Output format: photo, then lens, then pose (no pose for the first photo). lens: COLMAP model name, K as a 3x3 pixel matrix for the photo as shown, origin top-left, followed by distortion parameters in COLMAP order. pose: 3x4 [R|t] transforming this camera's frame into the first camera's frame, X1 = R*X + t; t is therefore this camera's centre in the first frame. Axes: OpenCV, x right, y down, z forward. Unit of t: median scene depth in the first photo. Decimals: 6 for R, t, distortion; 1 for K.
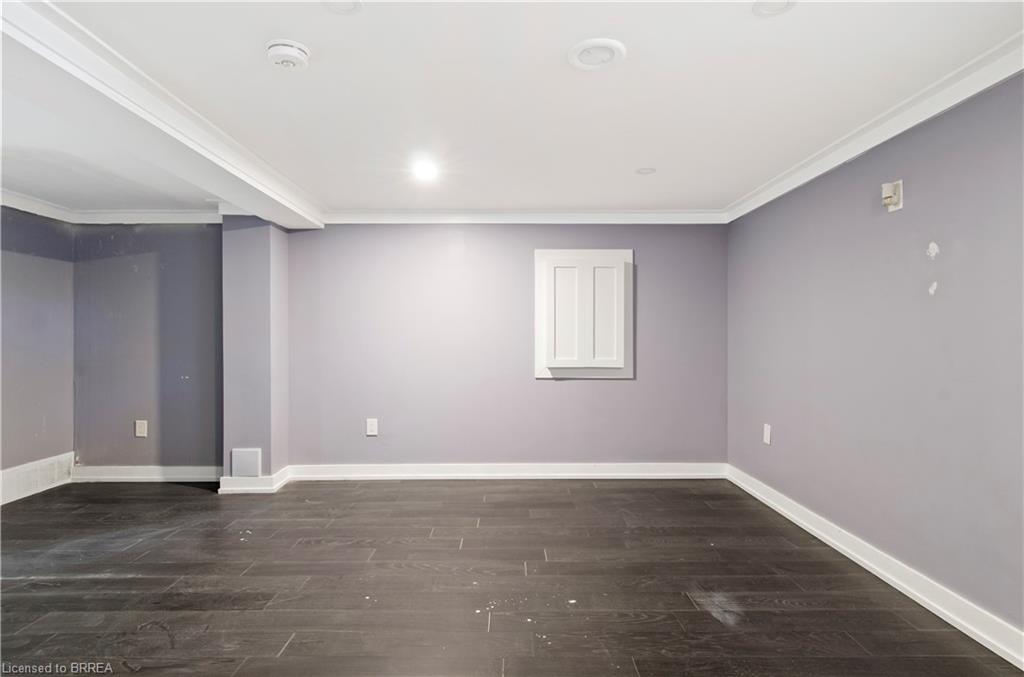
lens RADIAL K [[543.1, 0, 509.6], [0, 543.1, 342.3], [0, 0, 1]] dist [0.013863, -0.000044]
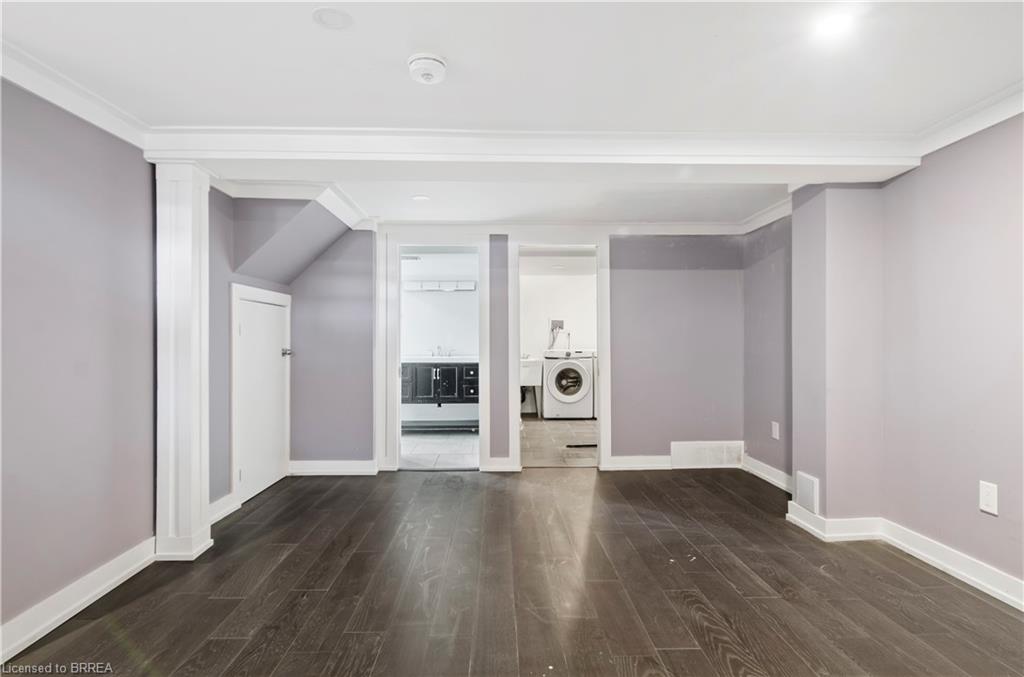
lens RADIAL K [[541.4, 0, 508.4], [0, 541.4, 340.7], [0, 0, 1]] dist [-0.001264, -0.000508]
pose [[0.020295, 0.000656, -0.999794, 0.323701], [-0.003357, 0.999994, 0.000588, -0.001855], [0.999788, 0.003344, 0.020297, 0.576303]]
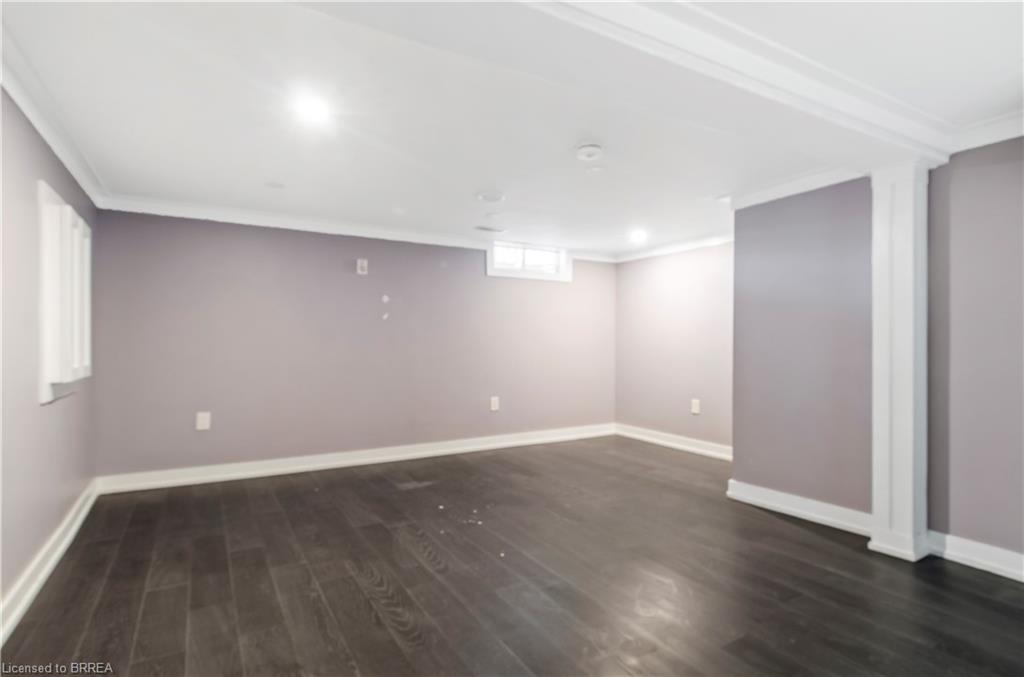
lens RADIAL K [[527.2, 0, 509.9], [0, 527.2, 341.6], [0, 0, 1]] dist [0.010067, 0.000037]
pose [[-0.505420, -0.001029, 0.862873, -0.791003], [0.003258, 0.999990, 0.003101, -0.000598], [-0.862867, 0.004379, -0.505412, 0.979692]]
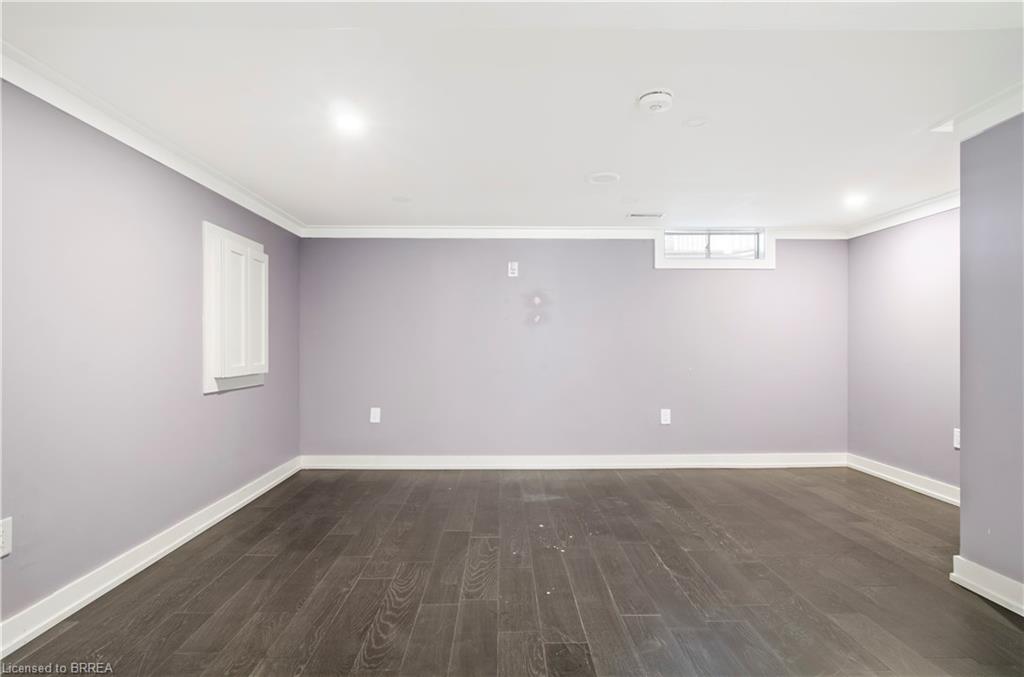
lens RADIAL K [[541.4, 0, 508.4], [0, 541.4, 340.7], [0, 0, 1]] dist [-0.001264, -0.000508]
pose [[-0.014659, 0.006744, 0.999870, -0.799911], [0.005954, 0.999960, -0.006657, 0.000991], [-0.999875, 0.005856, -0.014698, 0.680194]]
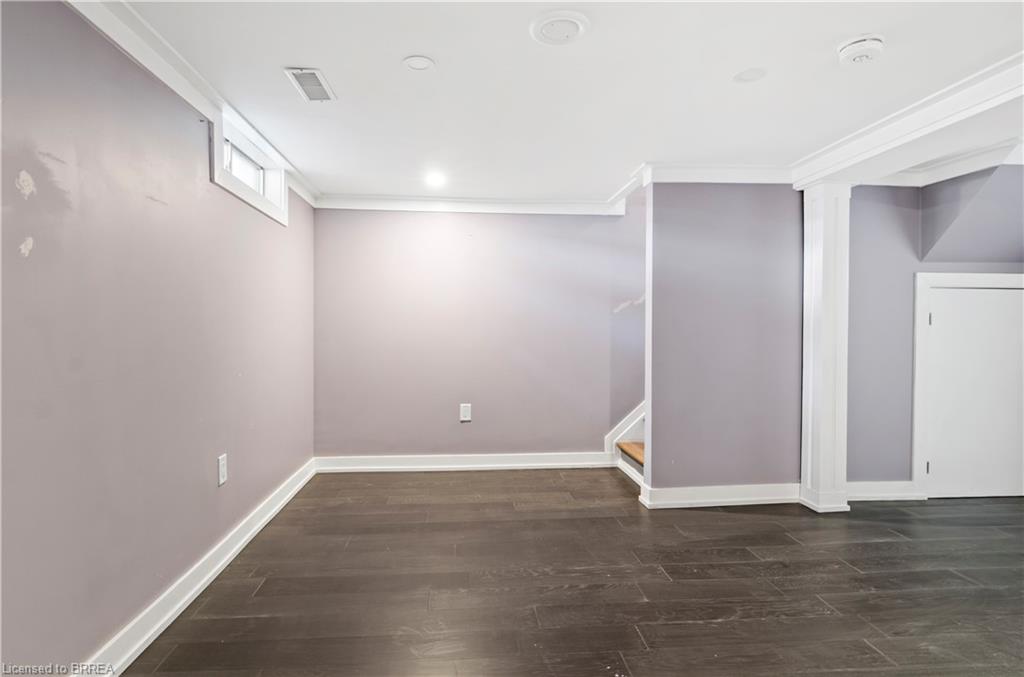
lens RADIAL K [[541.4, 0, 508.4], [0, 541.4, 340.7], [0, 0, 1]] dist [-0.001264, -0.000508]
pose [[-0.996399, -0.000303, -0.084782, 0.165847], [-0.002570, 0.999642, 0.026623, -0.005249], [0.084744, 0.026745, -0.996044, 0.988562]]
